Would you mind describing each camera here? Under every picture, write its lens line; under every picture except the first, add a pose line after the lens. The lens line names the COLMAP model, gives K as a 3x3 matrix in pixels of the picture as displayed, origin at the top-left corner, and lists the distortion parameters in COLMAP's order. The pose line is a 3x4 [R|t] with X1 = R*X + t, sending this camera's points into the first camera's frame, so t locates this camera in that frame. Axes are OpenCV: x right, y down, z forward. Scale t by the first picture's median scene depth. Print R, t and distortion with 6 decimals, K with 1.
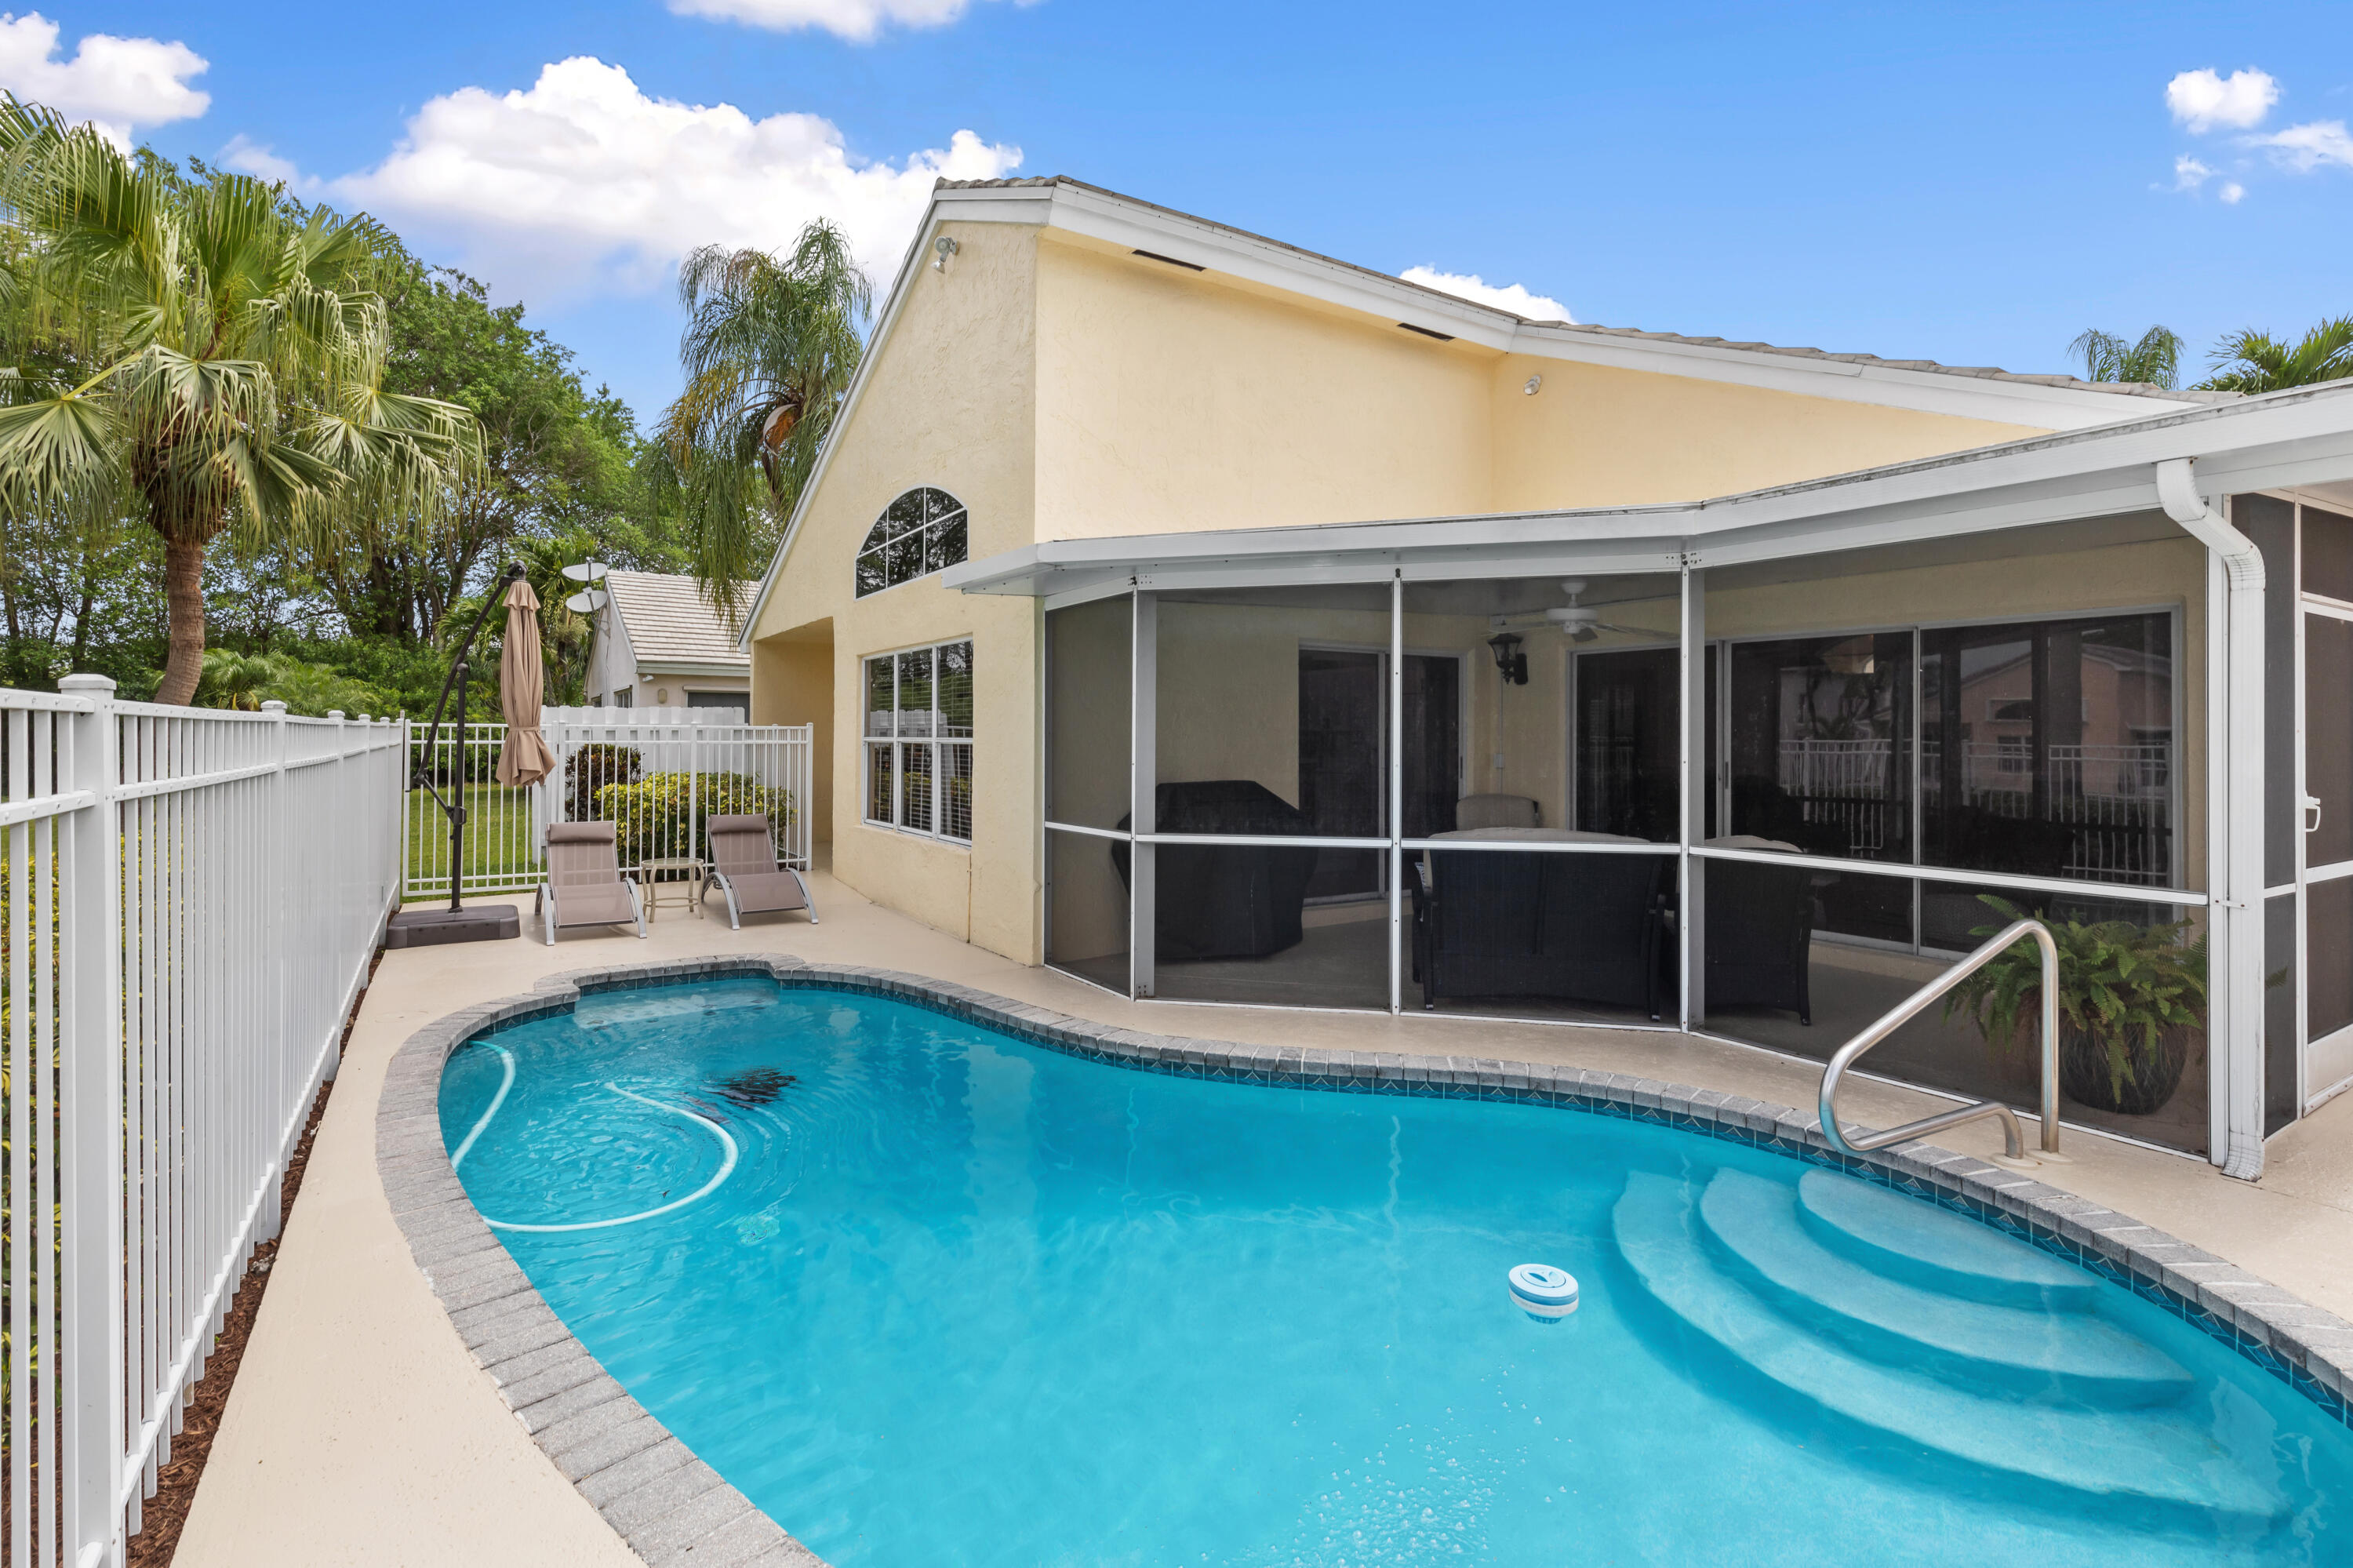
lens RADIAL K [[1114.2, 0, 1167.4], [0, 1114.2, 730.6], [0, 0, 1]] dist [-0.017947, -0.000731]
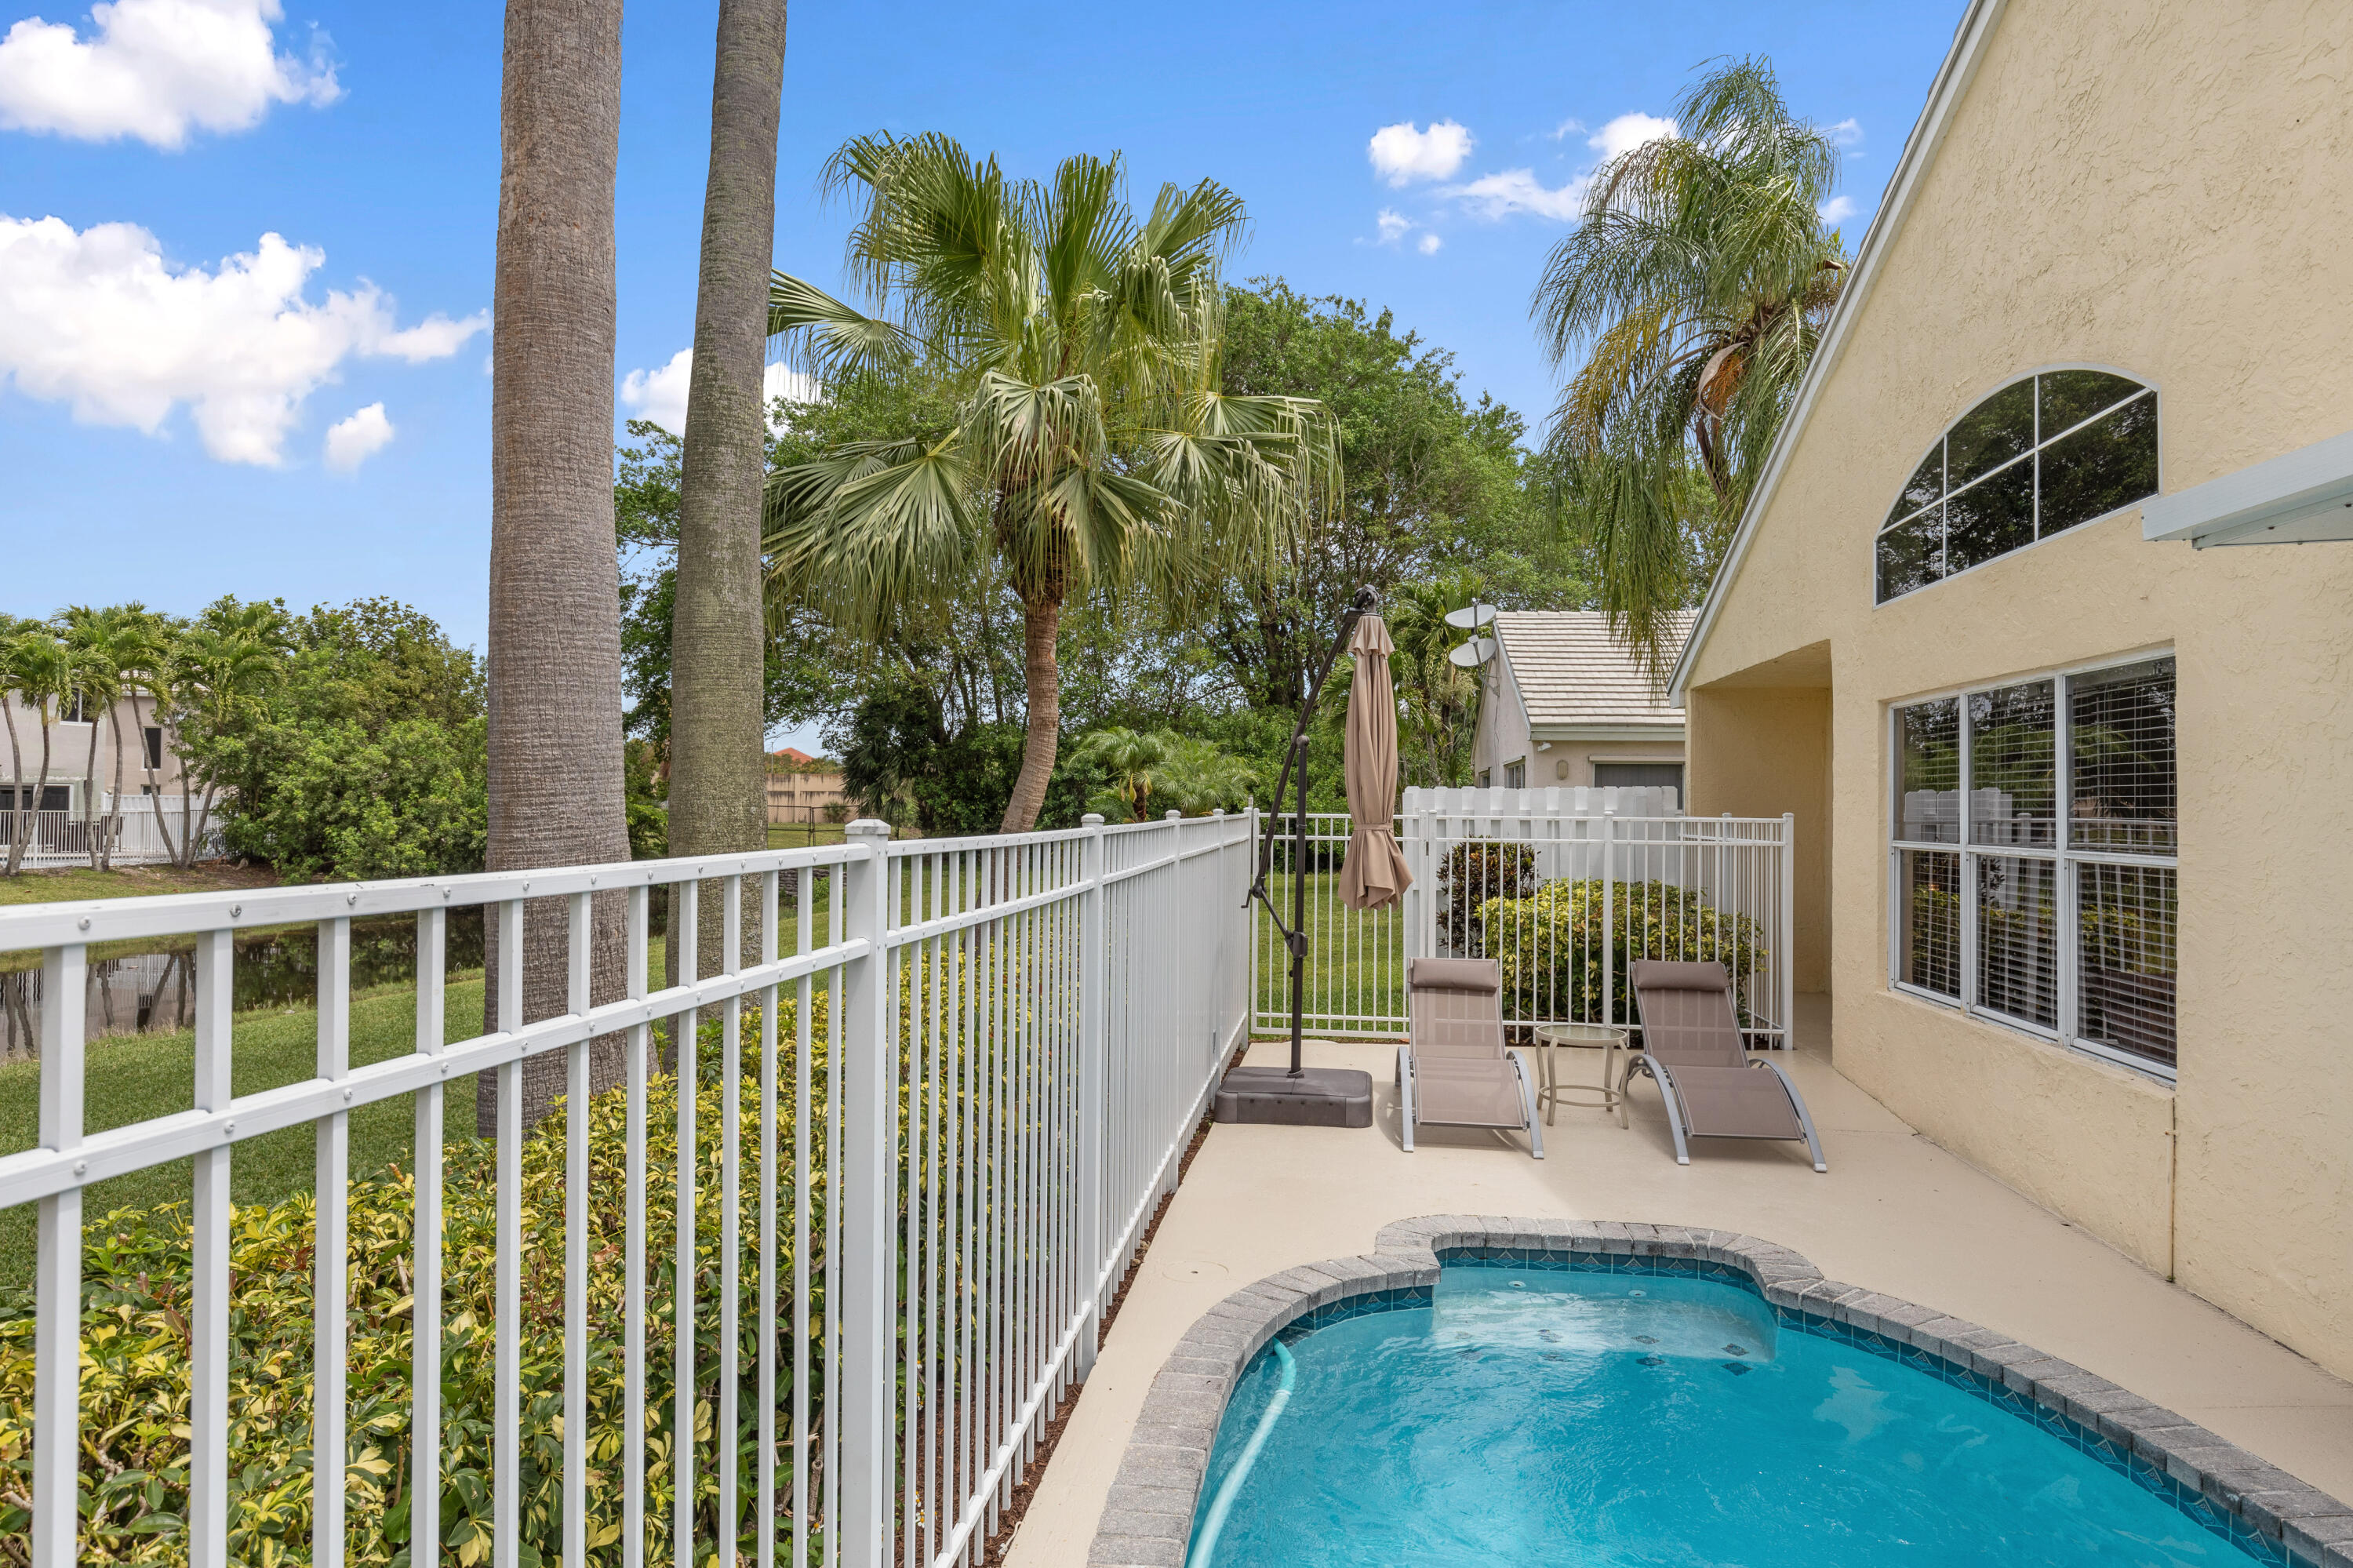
lens RADIAL K [[1361.2, 0, 1184.3], [0, 1361.2, 789.0], [0, 0, 1]] dist [-0.002451, -0.000846]
pose [[0.767570, -0.006176, -0.640935, -0.095153], [-0.001147, 0.999939, -0.011009, -0.011866], [0.640964, 0.009186, 0.767516, 0.201360]]
